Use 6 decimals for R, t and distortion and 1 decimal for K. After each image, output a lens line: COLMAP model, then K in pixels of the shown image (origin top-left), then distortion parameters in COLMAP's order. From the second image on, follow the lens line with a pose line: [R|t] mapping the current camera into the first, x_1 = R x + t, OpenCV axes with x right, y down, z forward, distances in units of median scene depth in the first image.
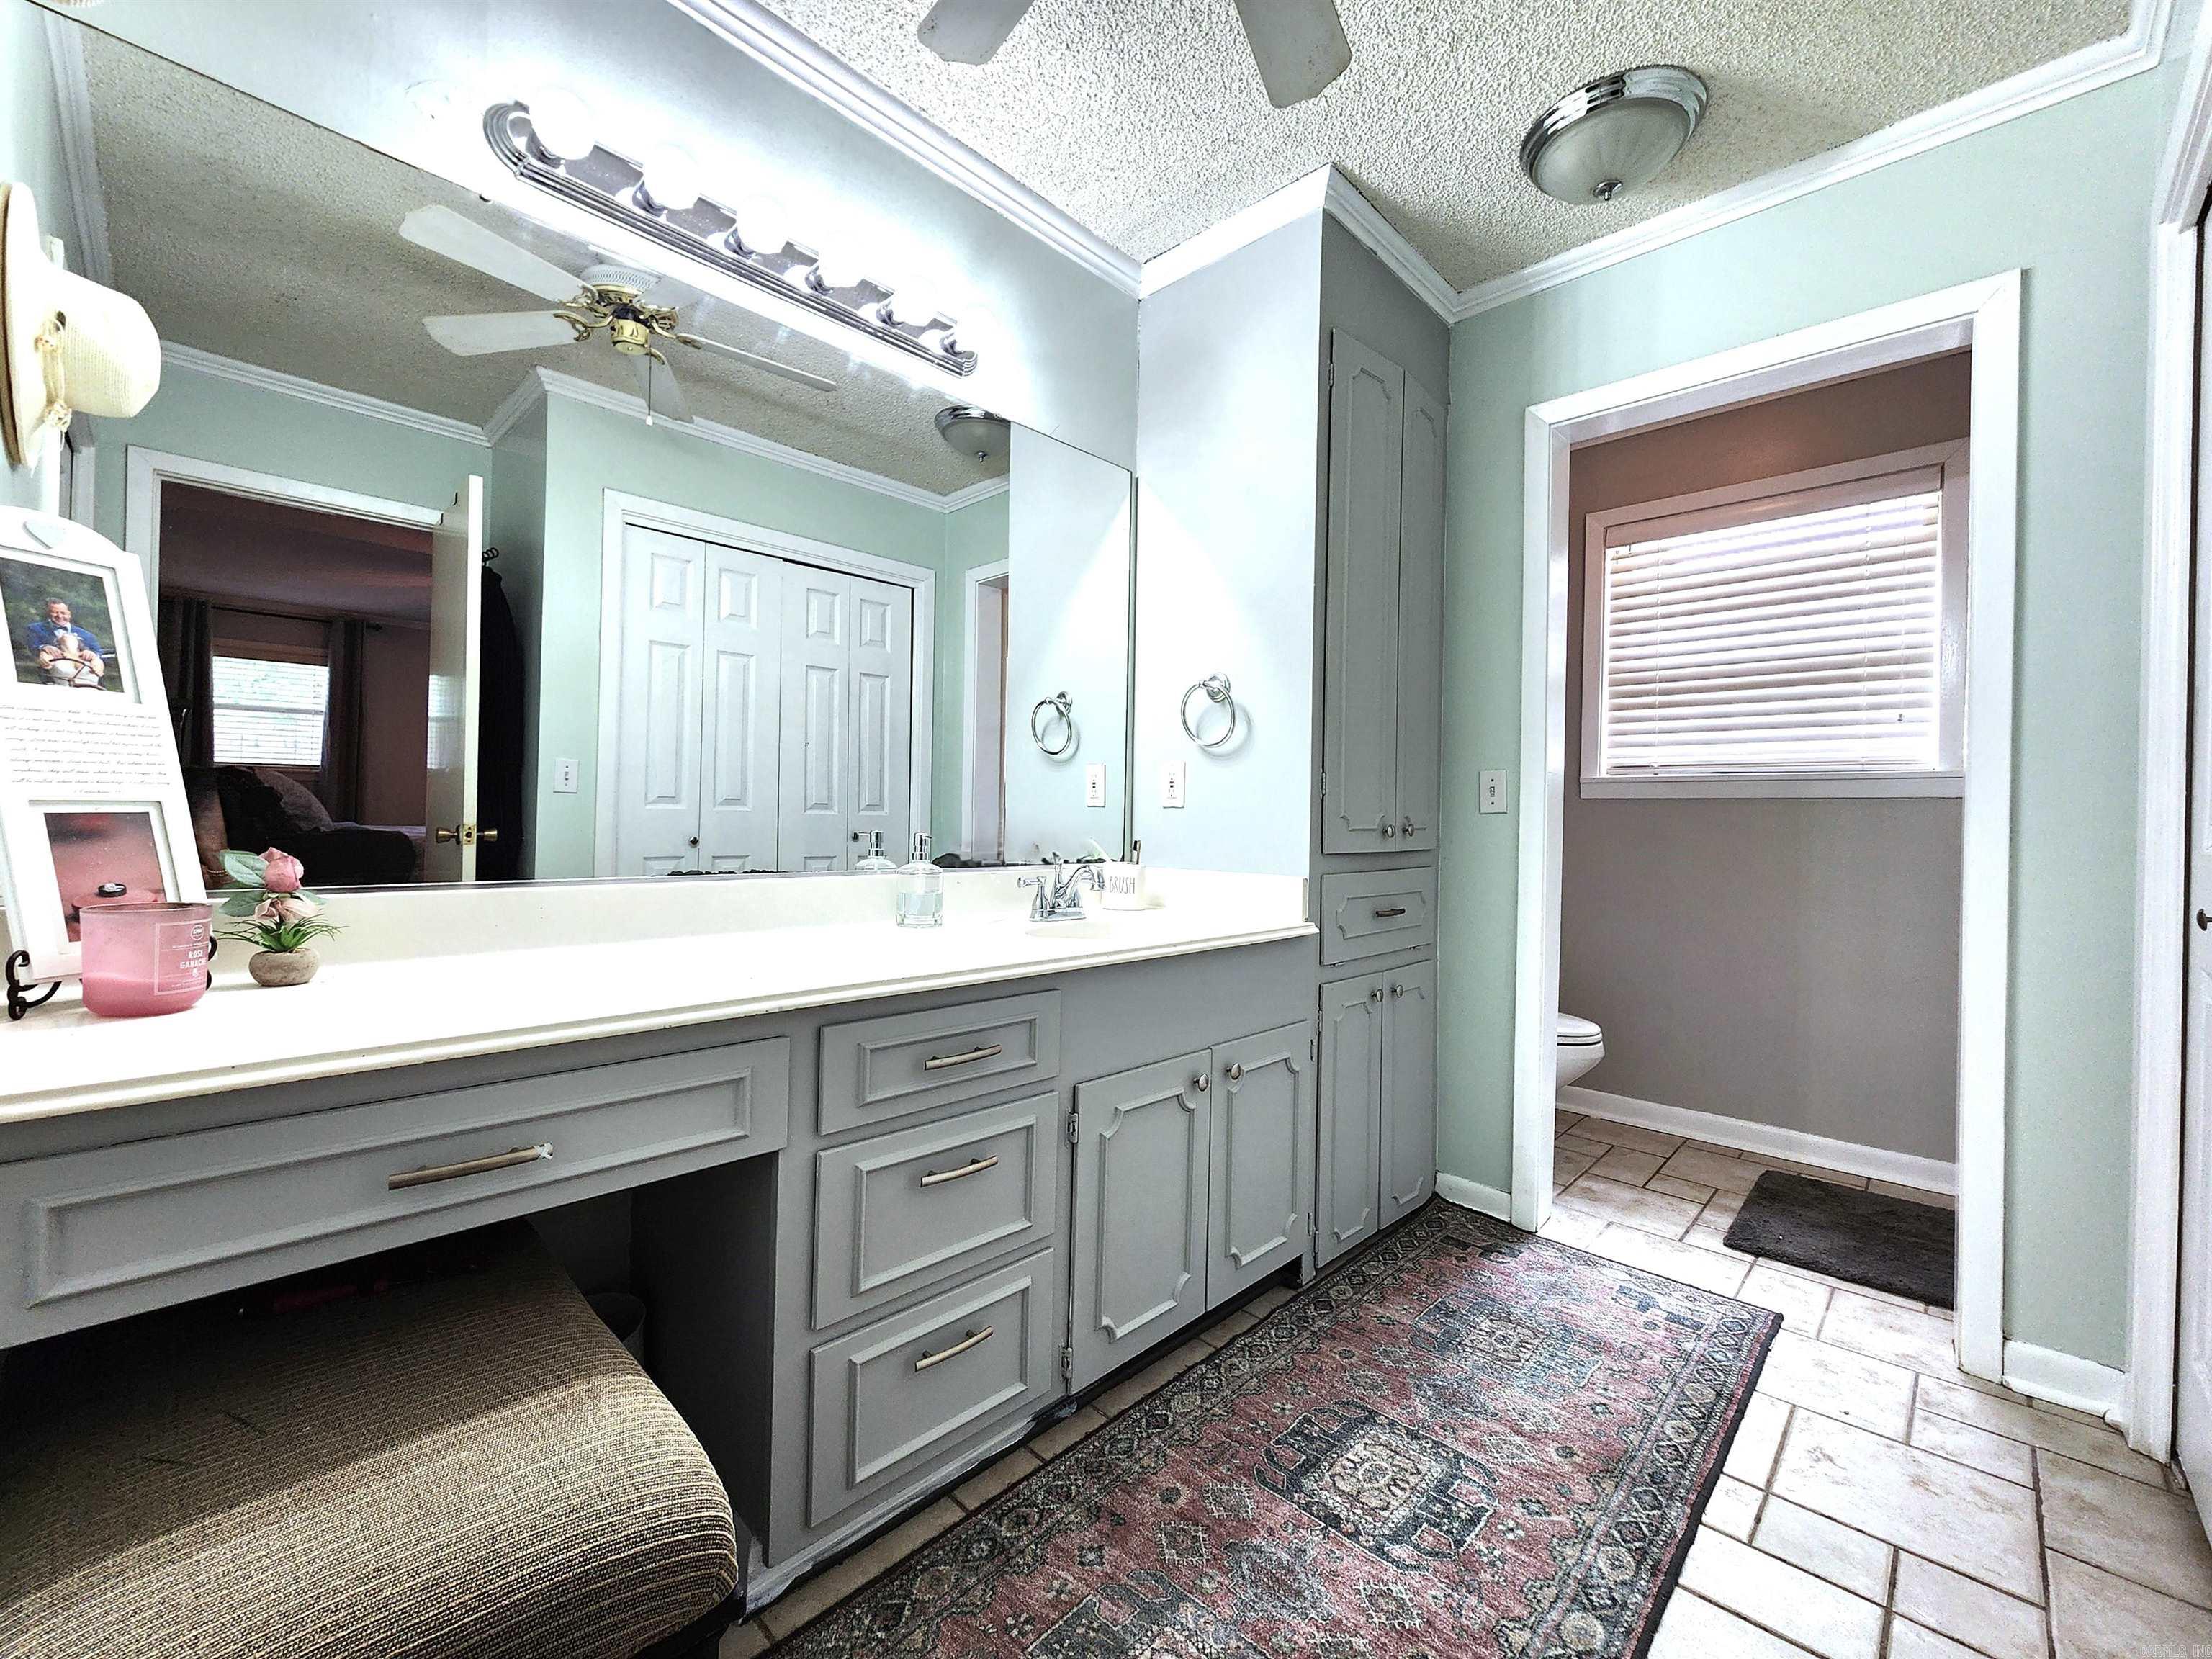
lens RADIAL K [[907.2, 0, 1093.7], [0, 907.2, 815.1], [0, 0, 1]] dist [0.001162, -0.000053]
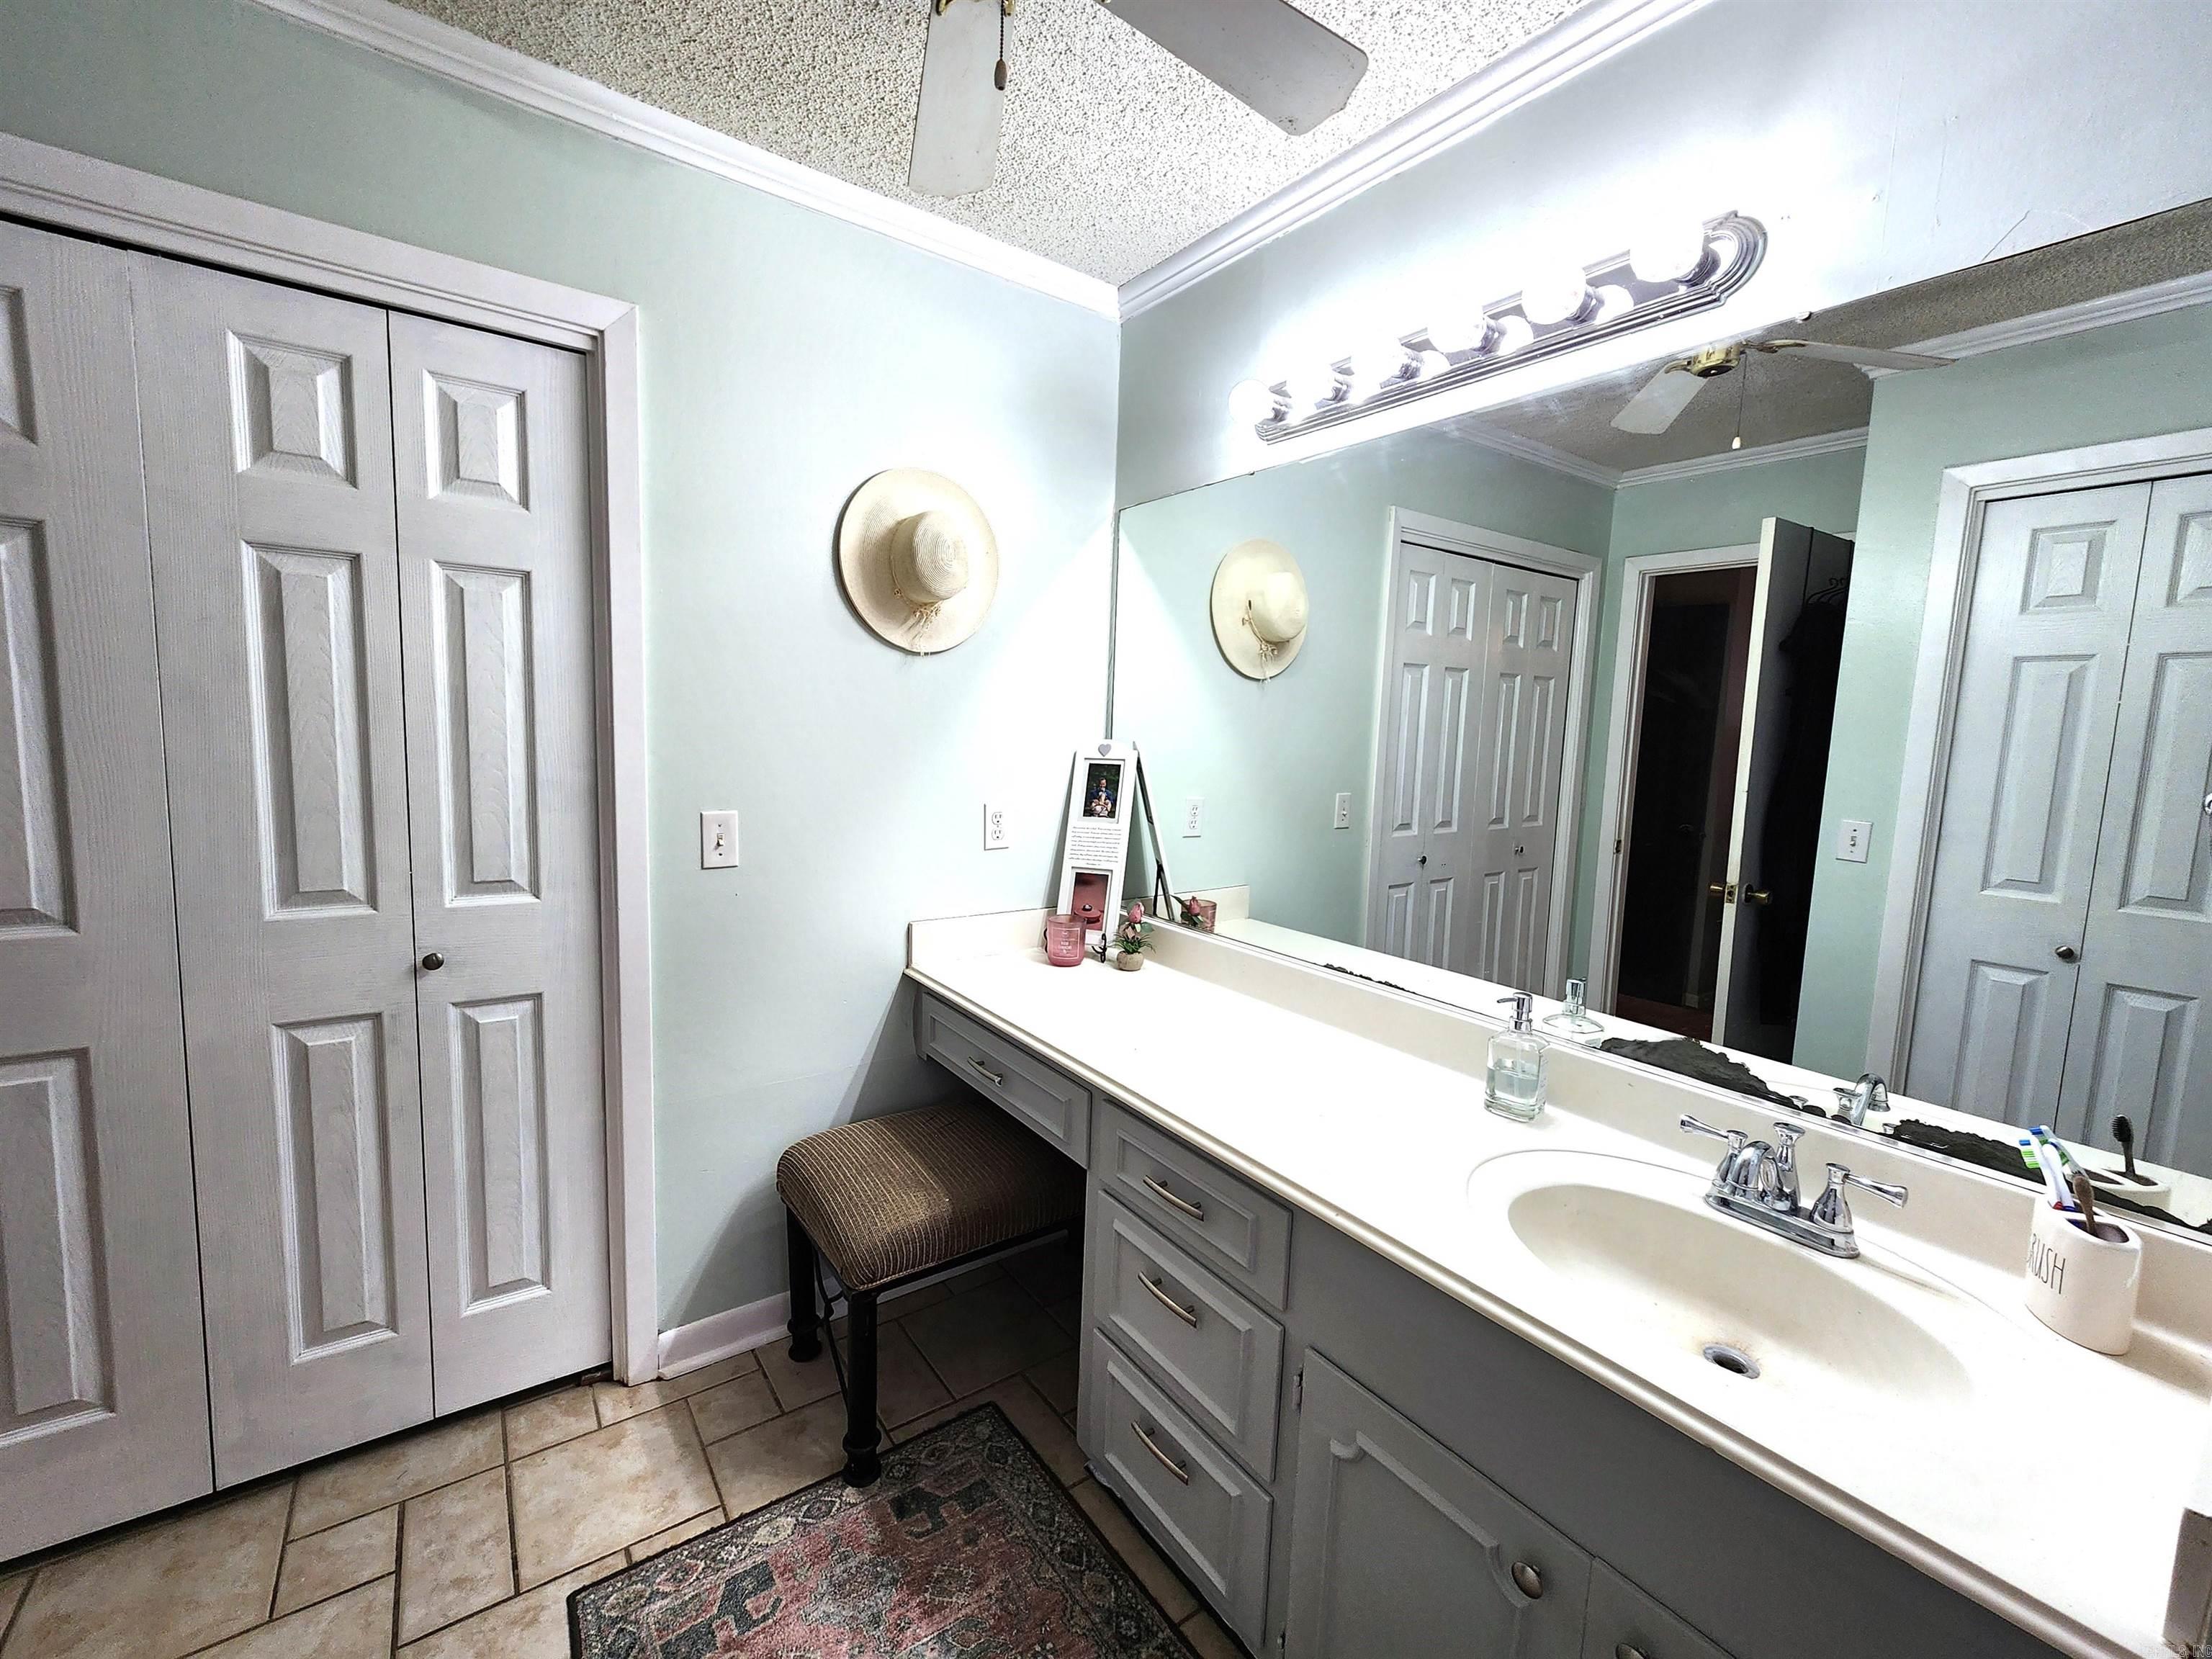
lens RADIAL K [[907.2, 0, 1091.9], [0, 907.2, 824.7], [0, 0, 1]] dist [0.001162, -0.000053]
pose [[-0.170645, 0.085182, -0.981644, 0.879308], [-0.039017, 0.994891, 0.093114, -0.264356], [0.984560, 0.054190, -0.166450, 1.080024]]
